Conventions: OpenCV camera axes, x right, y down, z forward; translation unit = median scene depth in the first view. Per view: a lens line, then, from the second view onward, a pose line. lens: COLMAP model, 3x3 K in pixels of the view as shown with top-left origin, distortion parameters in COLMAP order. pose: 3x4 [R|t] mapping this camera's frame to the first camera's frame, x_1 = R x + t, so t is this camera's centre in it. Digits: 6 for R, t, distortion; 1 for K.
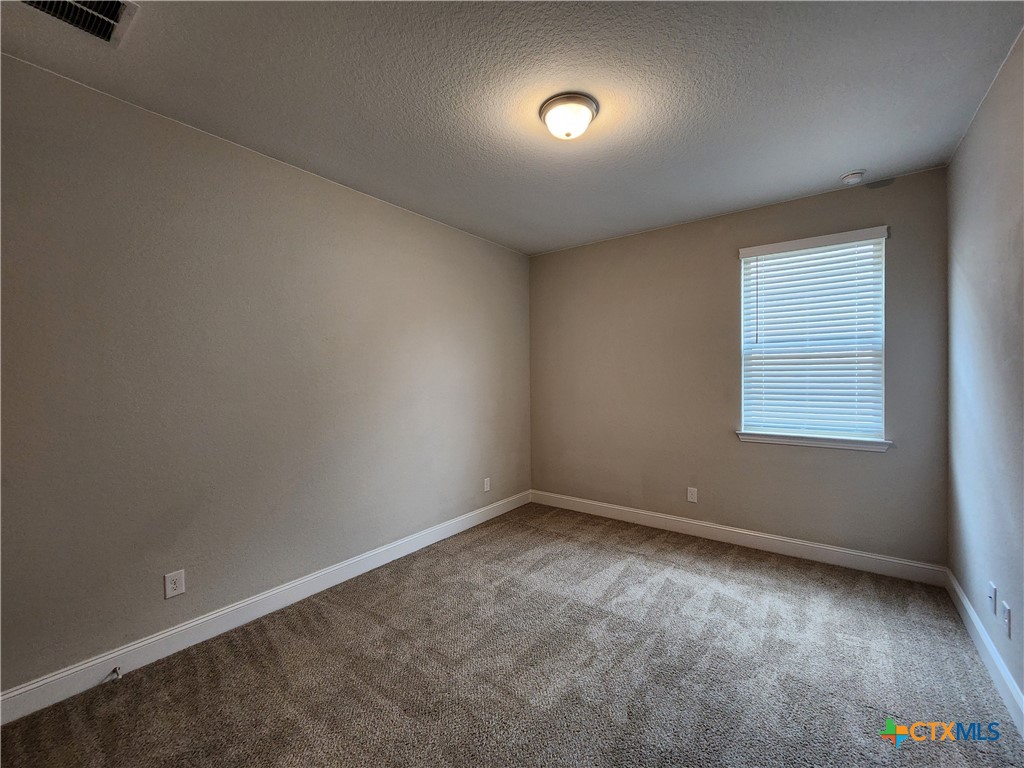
lens RADIAL K [[418.8, 0, 515.1], [0, 418.8, 386.8], [0, 0, 1]] dist [0.004579, -0.002949]
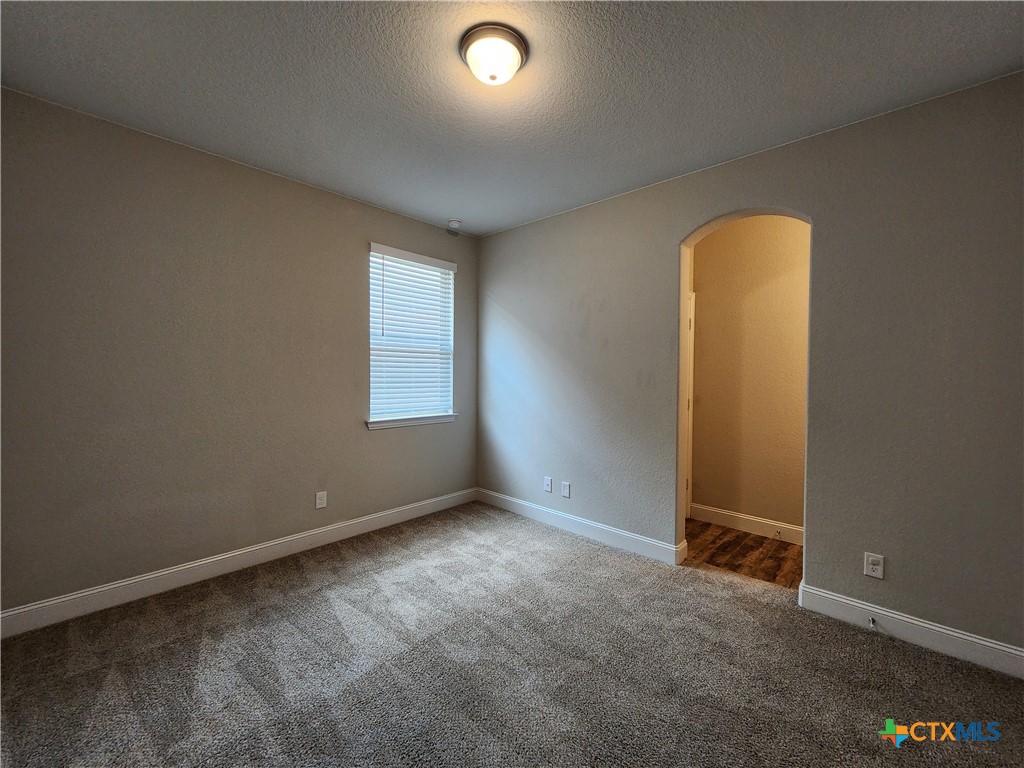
lens RADIAL K [[418.8, 0, 516.4], [0, 418.8, 382.7], [0, 0, 1]] dist [0.004579, -0.002949]
pose [[0.097854, -0.008801, 0.995162, -0.480276], [0.019506, 0.999786, 0.006924, 0.016126], [-0.995010, 0.018734, 0.098005, 0.585785]]
